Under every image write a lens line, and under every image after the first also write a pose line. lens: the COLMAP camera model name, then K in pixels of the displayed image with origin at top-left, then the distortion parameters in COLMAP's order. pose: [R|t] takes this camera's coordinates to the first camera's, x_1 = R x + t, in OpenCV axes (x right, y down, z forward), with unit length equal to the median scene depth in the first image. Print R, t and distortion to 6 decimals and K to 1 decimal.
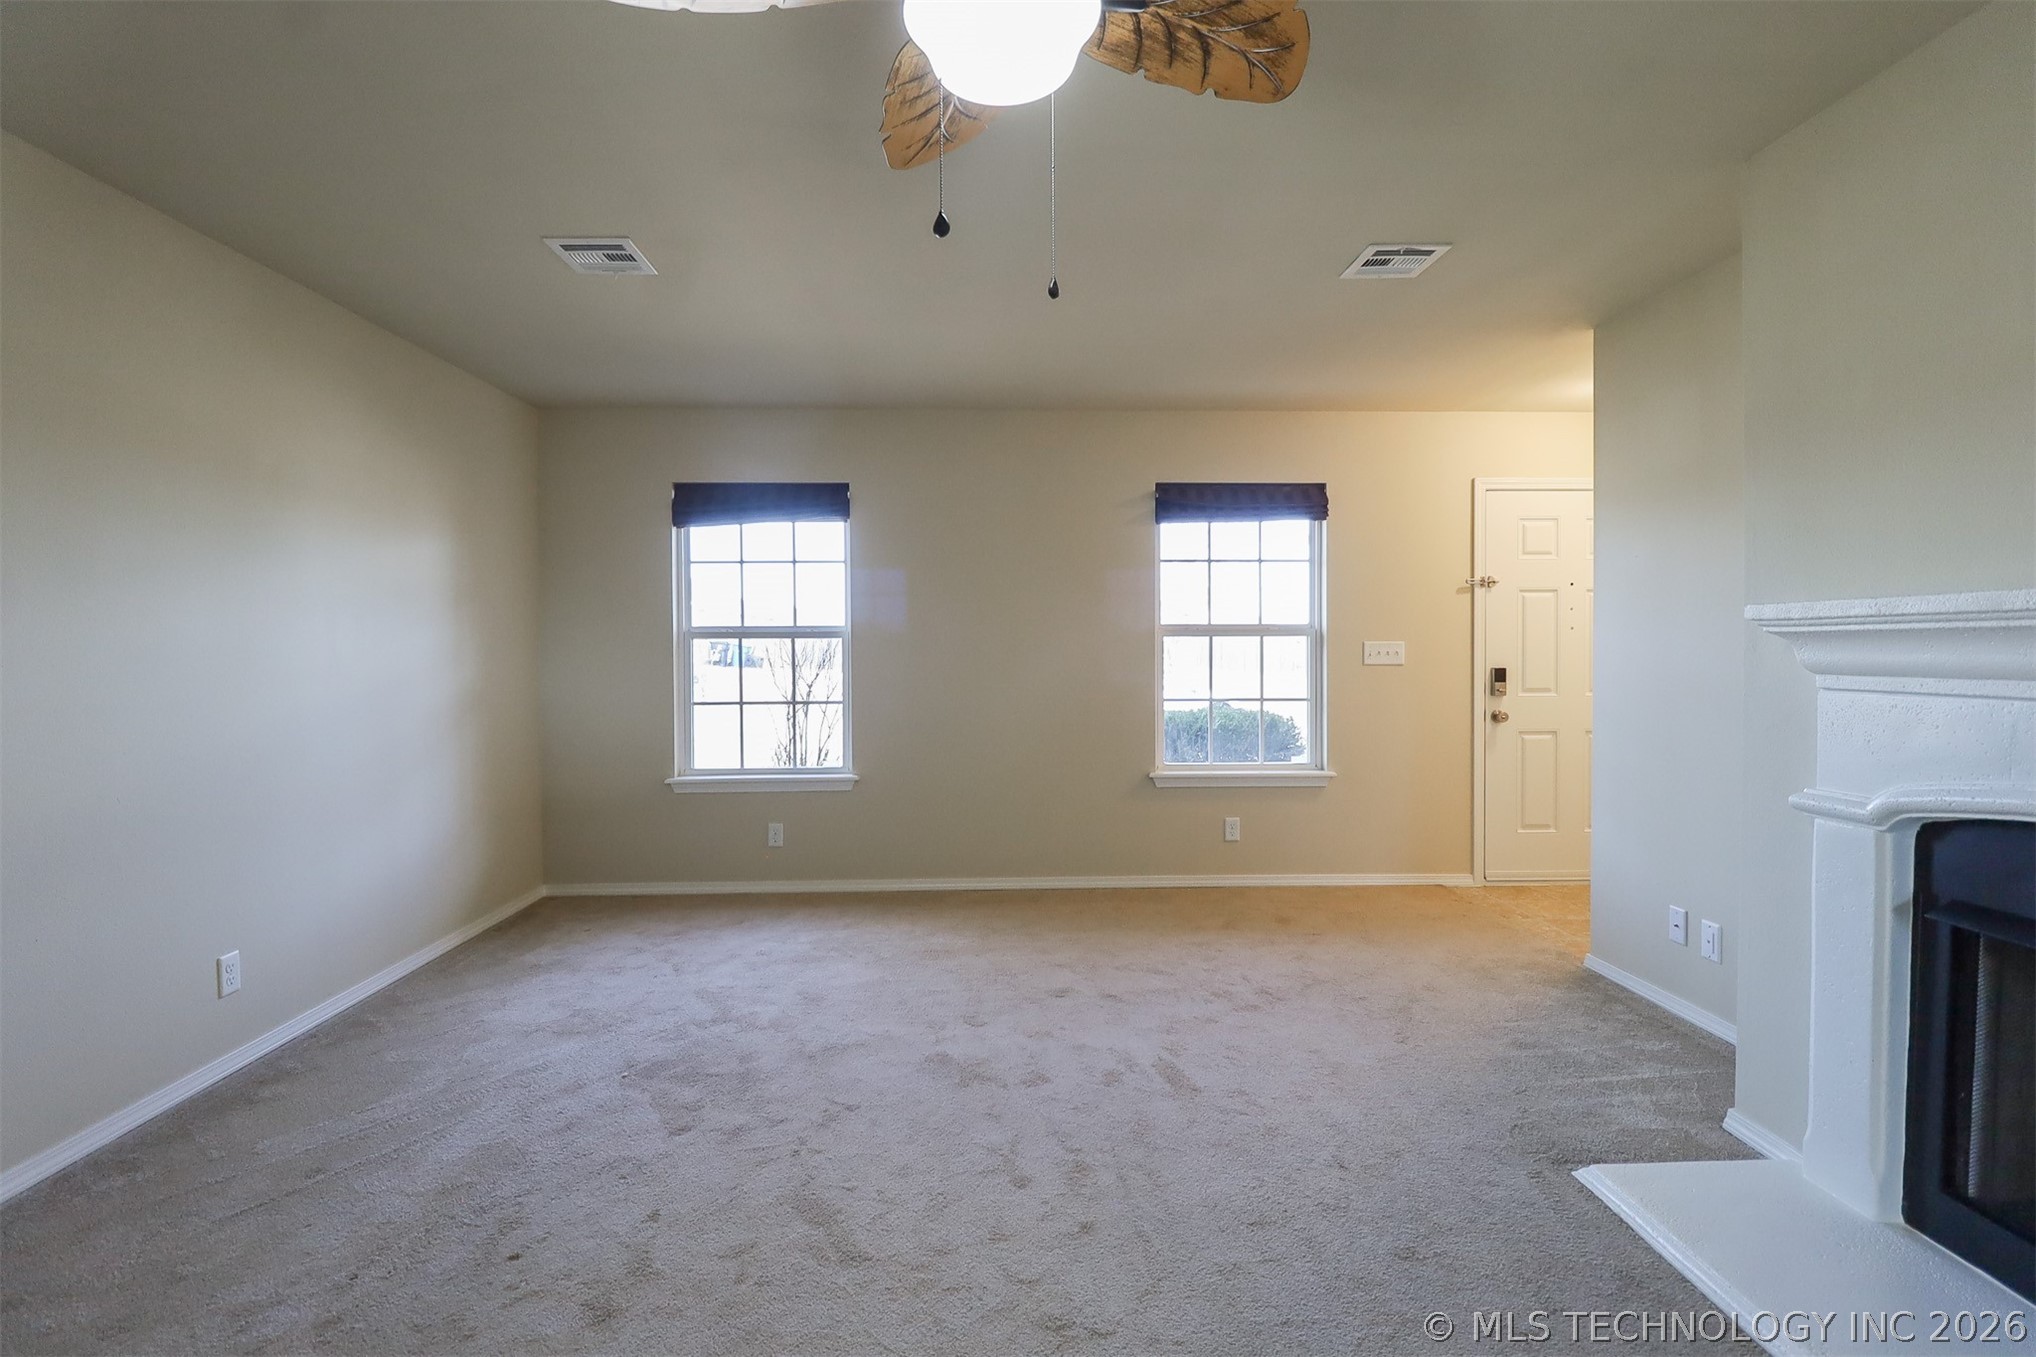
lens RADIAL K [[947.0, 0, 1019.7], [0, 947.0, 659.3], [0, 0, 1]] dist [0.011236, -0.017669]
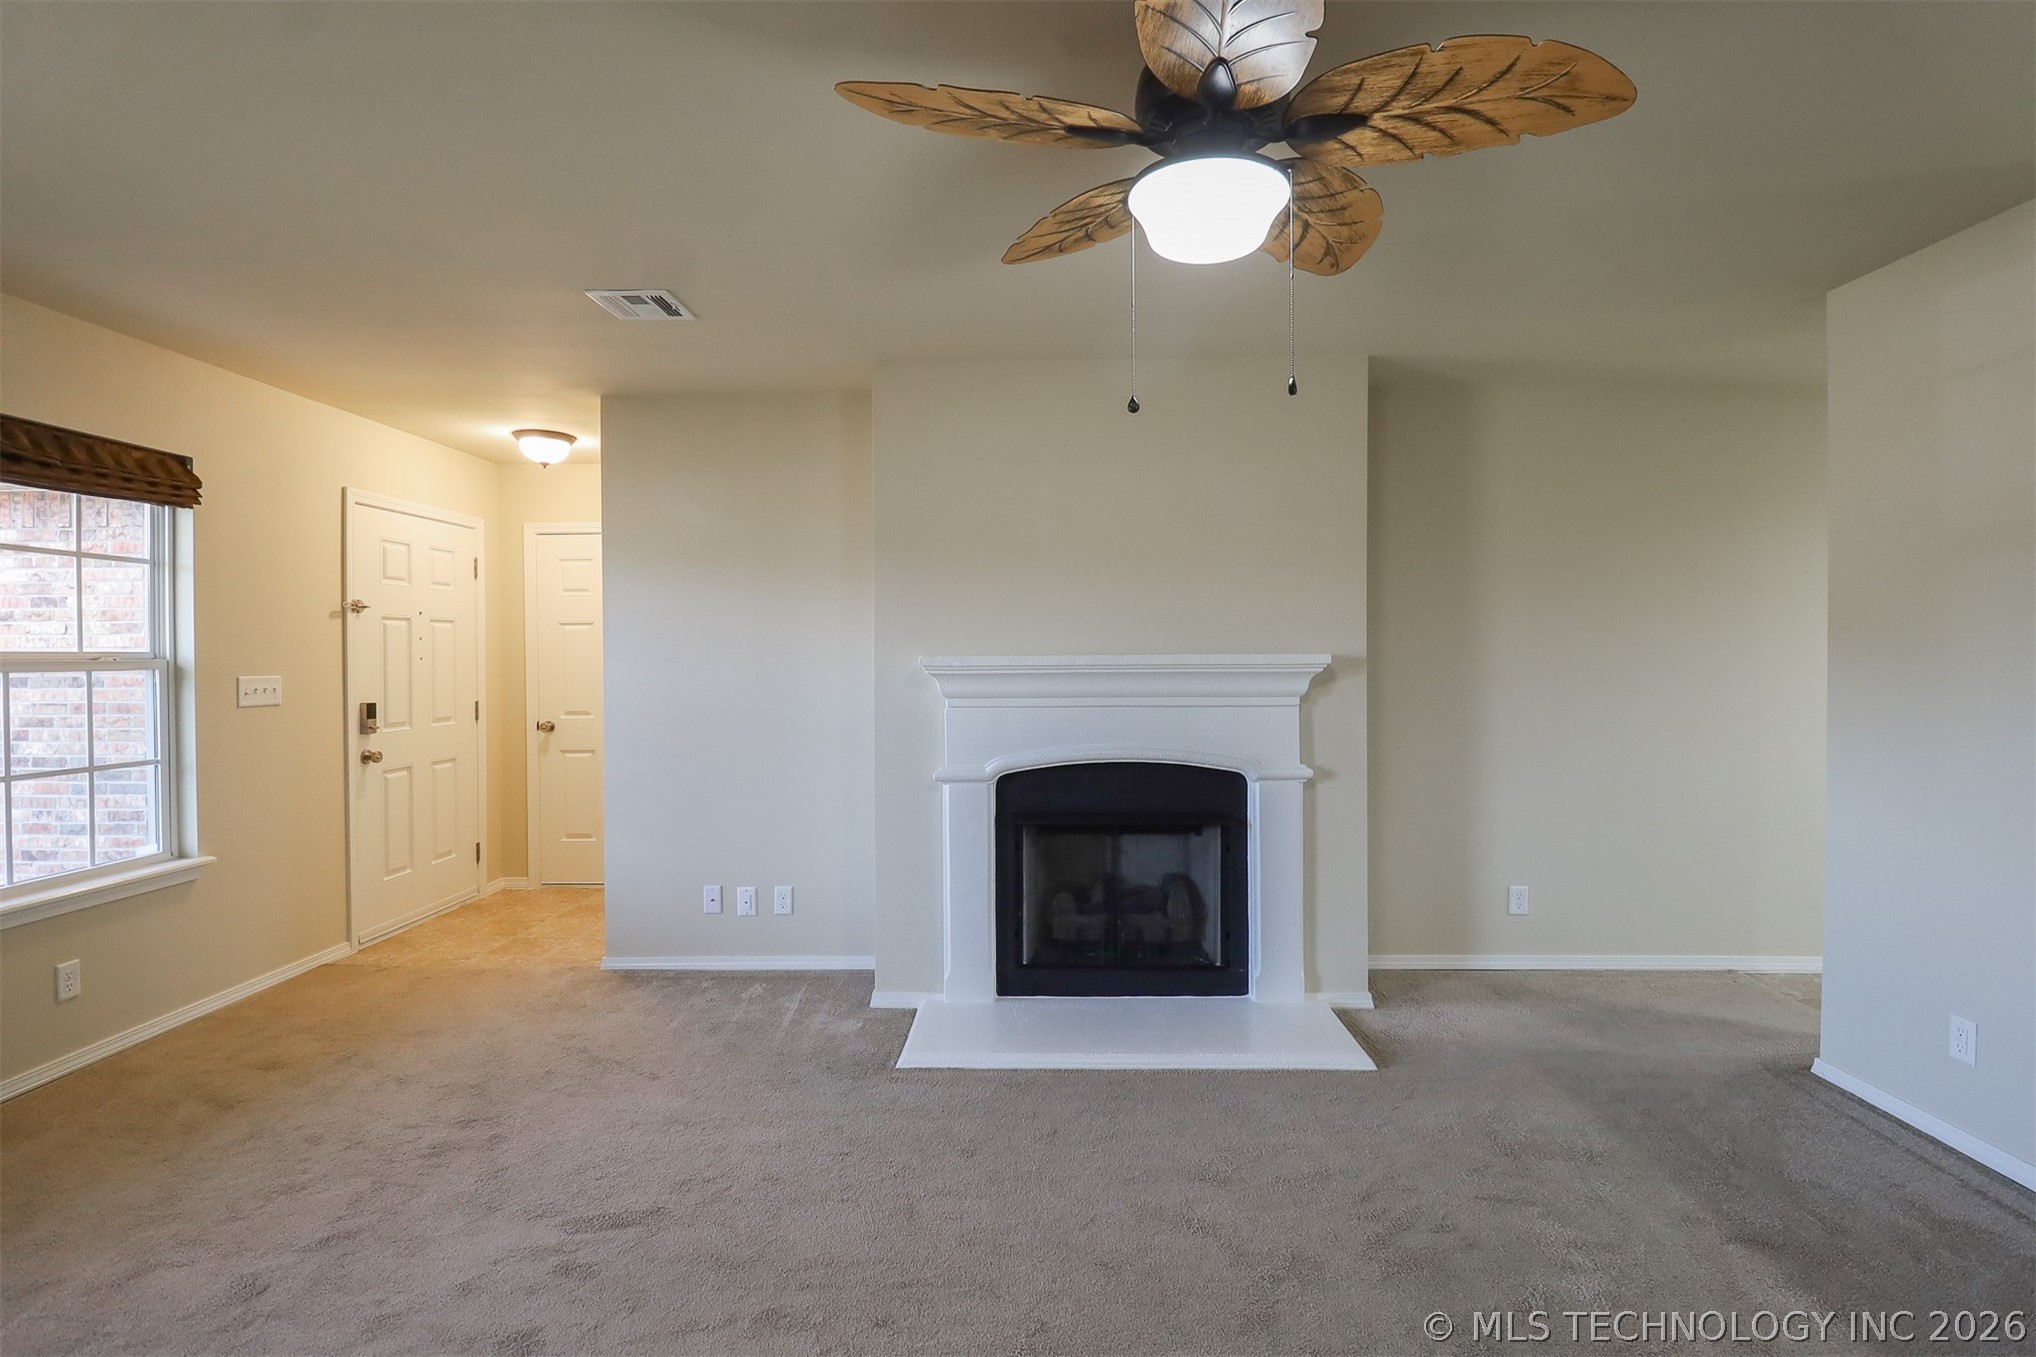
lens RADIAL K [[947.0, 0, 1019.7], [0, 947.0, 659.3], [0, 0, 1]] dist [0.011236, -0.017669]
pose [[0.055809, -0.002520, 0.998438, -0.357107], [0.016535, 0.999862, 0.001599, -0.023364], [-0.998305, 0.016420, 0.055843, 0.334274]]
